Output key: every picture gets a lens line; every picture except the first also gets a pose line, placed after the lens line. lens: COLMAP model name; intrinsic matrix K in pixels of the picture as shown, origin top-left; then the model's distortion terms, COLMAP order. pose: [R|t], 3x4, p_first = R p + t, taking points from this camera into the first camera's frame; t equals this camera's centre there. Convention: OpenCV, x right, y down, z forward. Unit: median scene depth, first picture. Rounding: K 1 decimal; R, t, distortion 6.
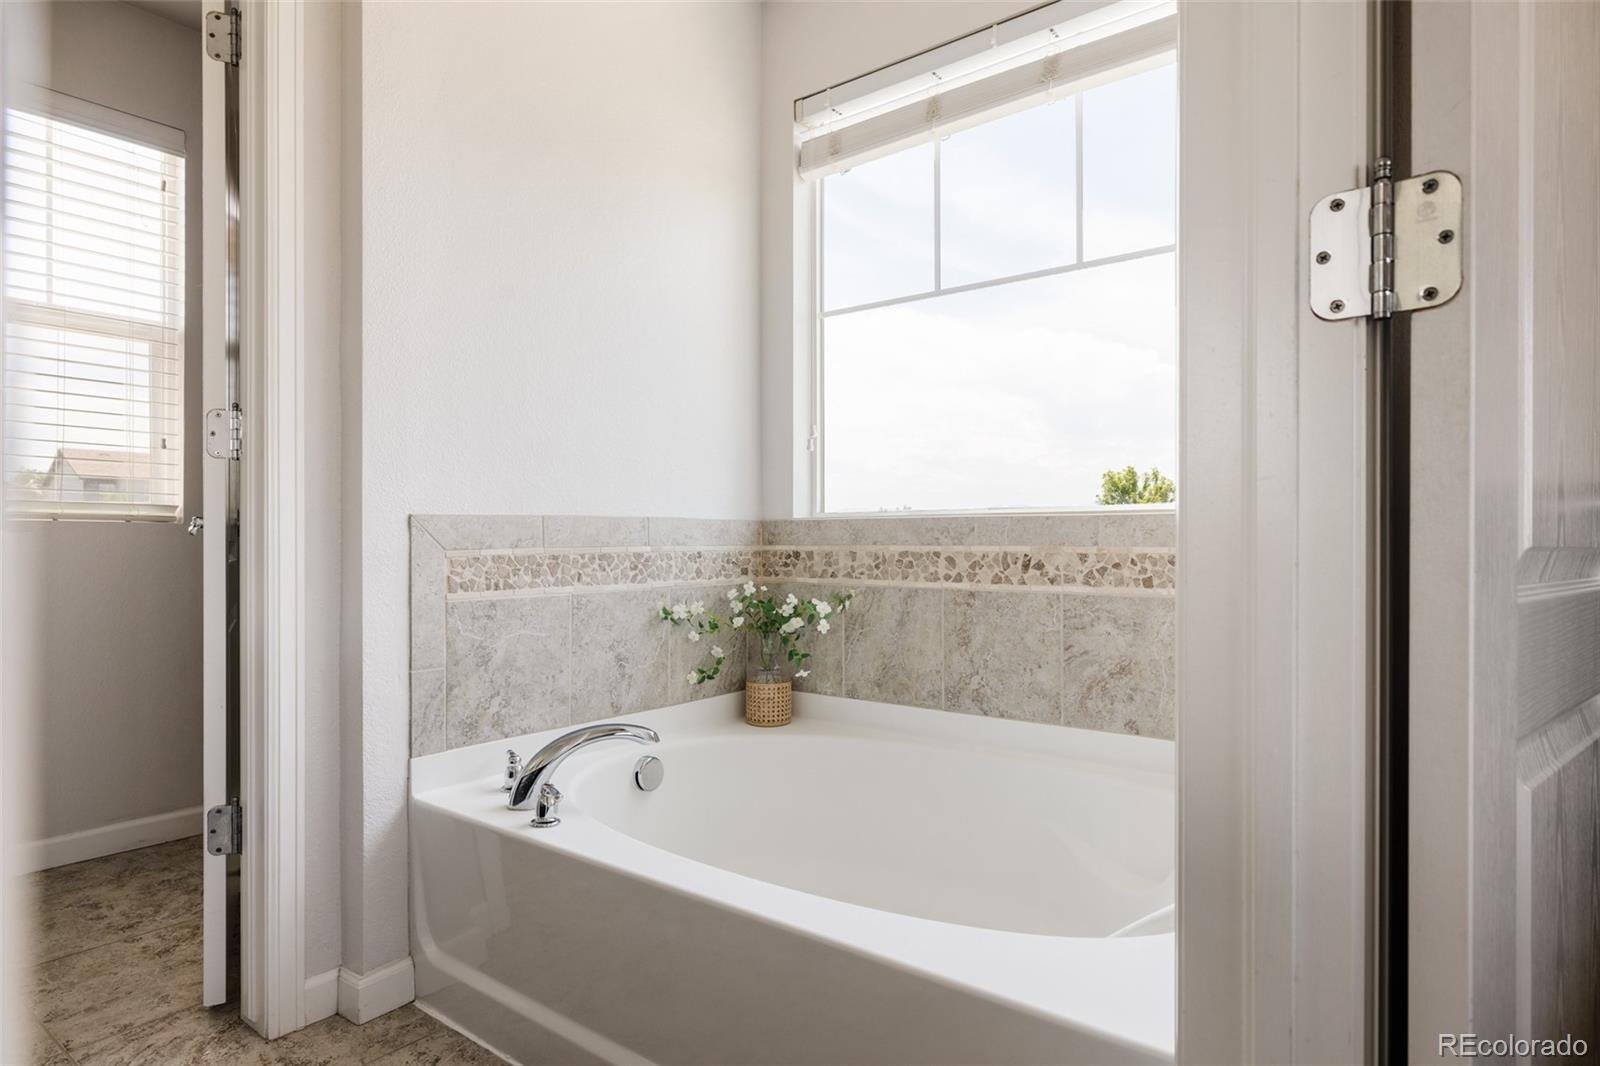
lens RADIAL K [[891.3, 0, 802.3], [0, 891.3, 541.9], [0, 0, 1]] dist [-0.011822, -0.000315]
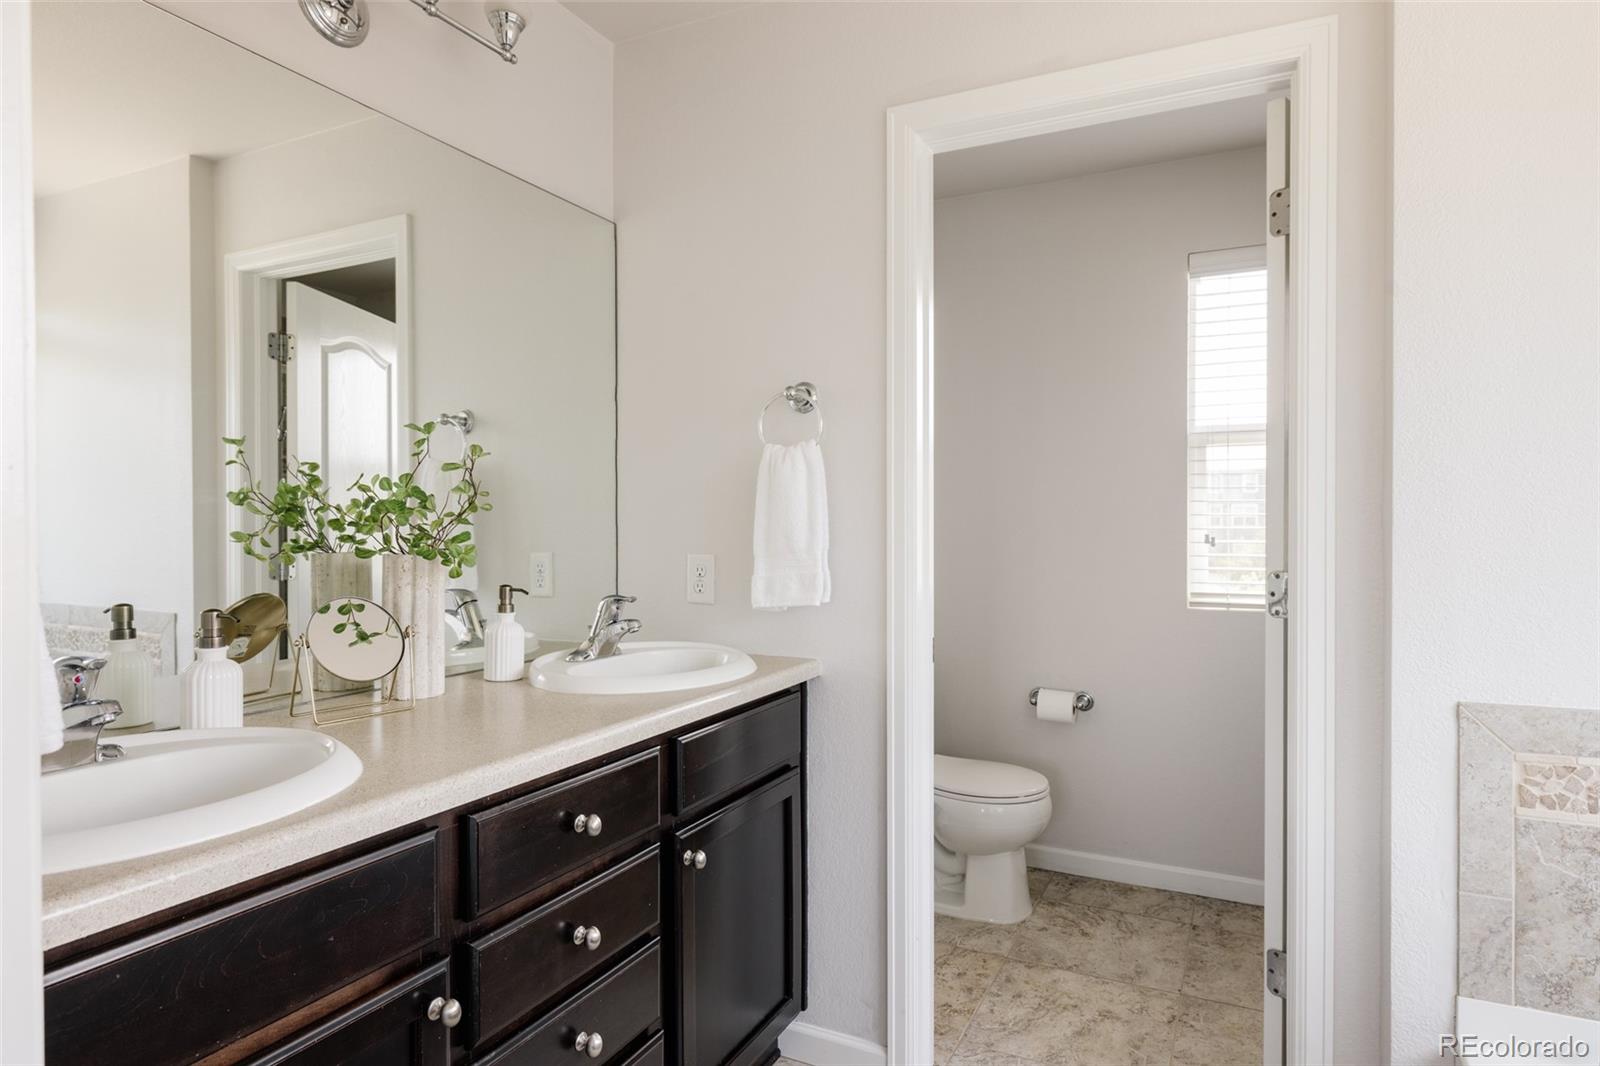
lens RADIAL K [[891.3, 0, 802.4], [0, 891.3, 534.0], [0, 0, 1]] dist [-0.011822, -0.000315]
pose [[0.193933, 0.009476, -0.980969, 0.236137], [-0.000516, 0.999954, 0.009558, -0.188128], [0.981015, -0.001348, 0.193929, 0.235984]]
